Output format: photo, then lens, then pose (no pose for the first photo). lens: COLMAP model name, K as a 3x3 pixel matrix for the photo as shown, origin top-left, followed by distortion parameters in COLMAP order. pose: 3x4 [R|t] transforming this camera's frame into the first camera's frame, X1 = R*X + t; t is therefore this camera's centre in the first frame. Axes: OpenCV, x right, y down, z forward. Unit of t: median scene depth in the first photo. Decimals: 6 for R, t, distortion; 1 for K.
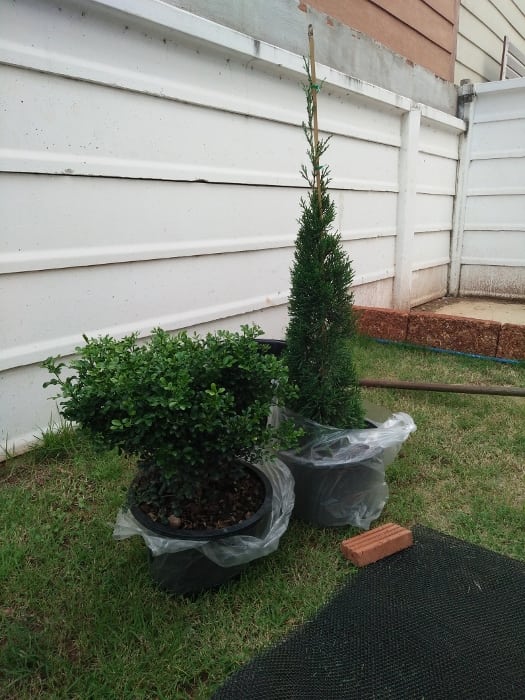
lens RADIAL K [[529.2, 0, 266.1], [0, 529.2, 332.4], [0, 0, 1]] dist [0.031533, -0.031058]
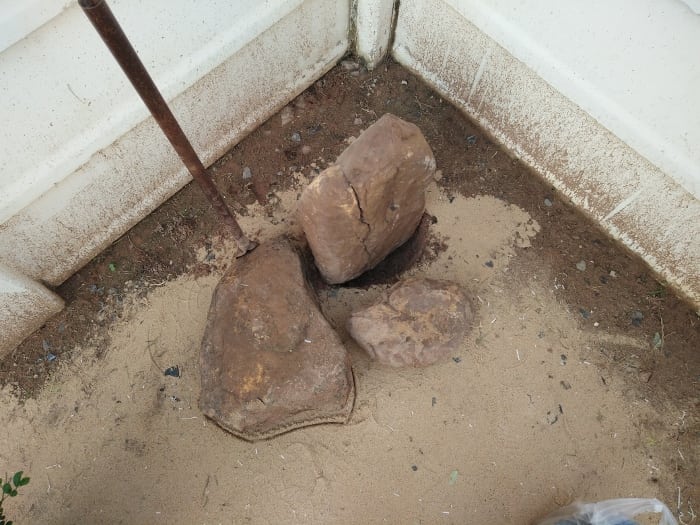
lens RADIAL K [[529.2, 0, 343.6], [0, 529.2, 267.8], [0, 0, 1]] dist [0.031533, -0.031058]
pose [[0.989287, 0.142458, -0.031874, 0.379280], [-0.047880, 0.522912, 0.851041, -0.276857], [0.137905, -0.840398, 0.524131, 0.766198]]
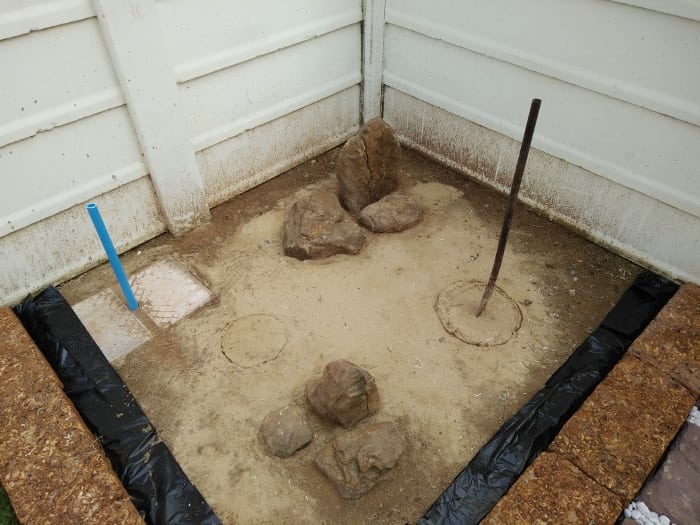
lens RADIAL K [[529.2, 0, 338.7], [0, 529.2, 265.5], [0, 0, 1]] dist [0.031533, -0.031058]
pose [[0.986608, 0.105529, -0.124375, 0.422757], [-0.029196, 0.864452, 0.501867, -0.250081], [0.160477, -0.491514, 0.855956, 0.434172]]
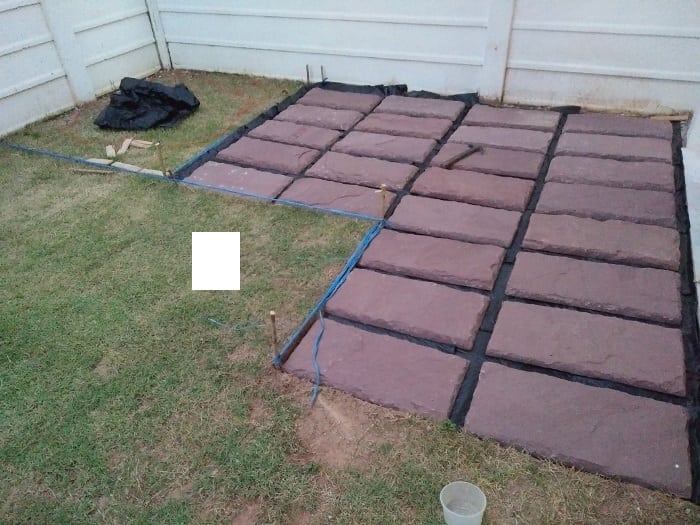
lens RADIAL K [[529.2, 0, 338.8], [0, 529.2, 265.7], [0, 0, 1]] dist [0.031533, -0.031058]
pose [[0.975563, -0.161277, 0.149220, 0.497915], [0.091209, 0.915110, 0.392752, -0.106194], [-0.199894, -0.369544, 0.907458, -0.337884]]
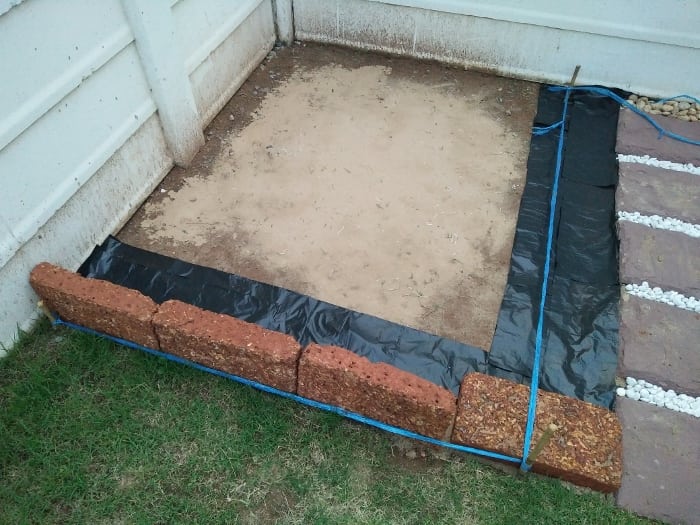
lens RADIAL K [[529.2, 0, 342.6], [0, 529.2, 265.5], [0, 0, 1]] dist [0.031533, -0.031058]
pose [[0.946439, -0.243228, 0.212352, 0.222310], [0.069894, 0.796413, 0.600700, -0.247309], [-0.315227, -0.553684, 0.770757, 0.342619]]
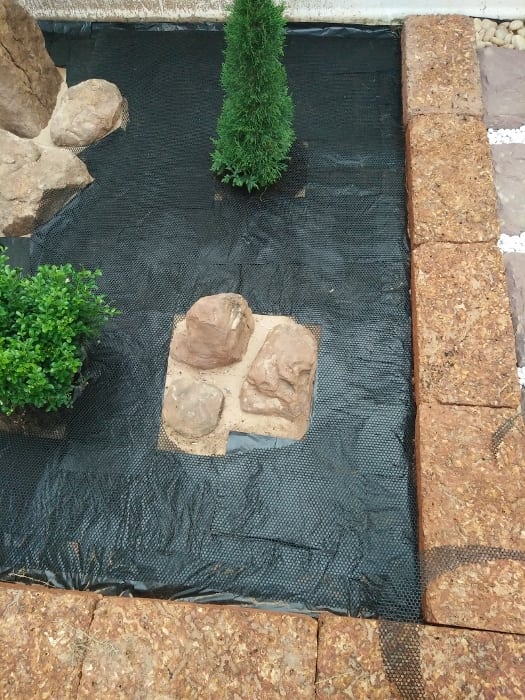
lens RADIAL K [[529.2, 0, 264.5], [0, 529.2, 347.7], [0, 0, 1]] dist [0.031533, -0.031058]
pose [[0.837304, -0.511306, 0.193617, 0.352878], [0.173519, 0.584340, 0.792740, -0.224061], [-0.518472, -0.630169, 0.577992, 0.503296]]
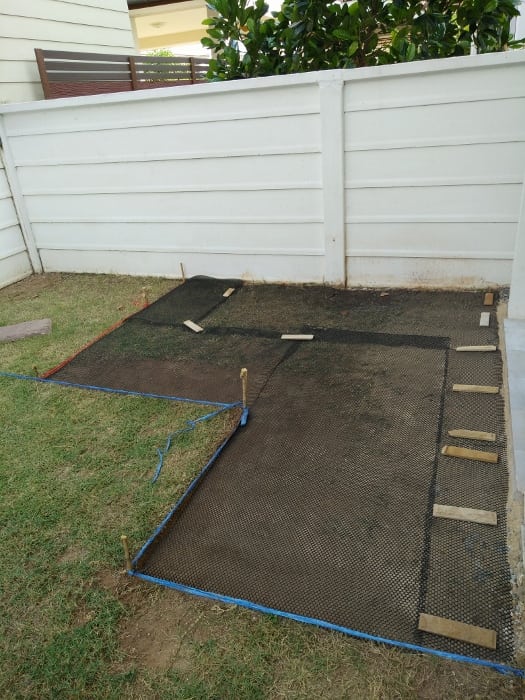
lens RADIAL K [[529.2, 0, 259.2], [0, 529.2, 339.7], [0, 0, 1]] dist [0.031533, -0.031058]
pose [[0.955601, -0.189037, 0.226034, 0.558956], [0.142436, 0.967859, 0.207268, -0.109995], [-0.257951, -0.165870, 0.951813, -0.373599]]
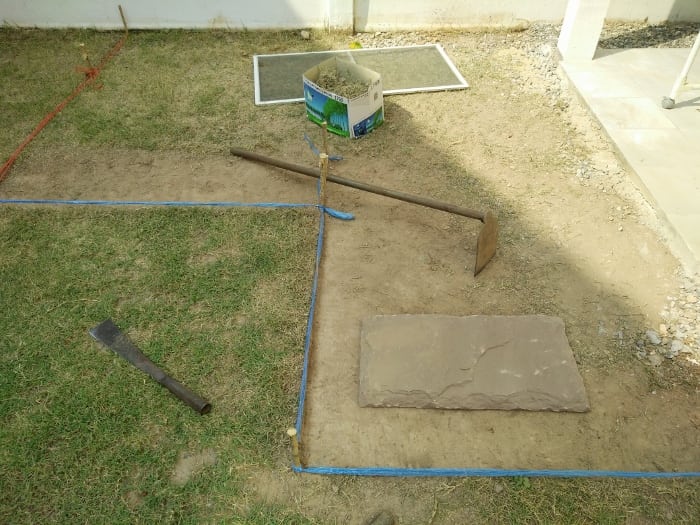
lens RADIAL K [[529.2, 0, 348.8], [0, 529.2, 264.2], [0, 0, 1]] dist [0.031533, -0.031058]
pose [[0.803906, -0.403359, 0.437078, 0.454459], [0.135022, 0.839470, 0.526365, -0.106845], [-0.579228, -0.364132, 0.729317, -0.156404]]
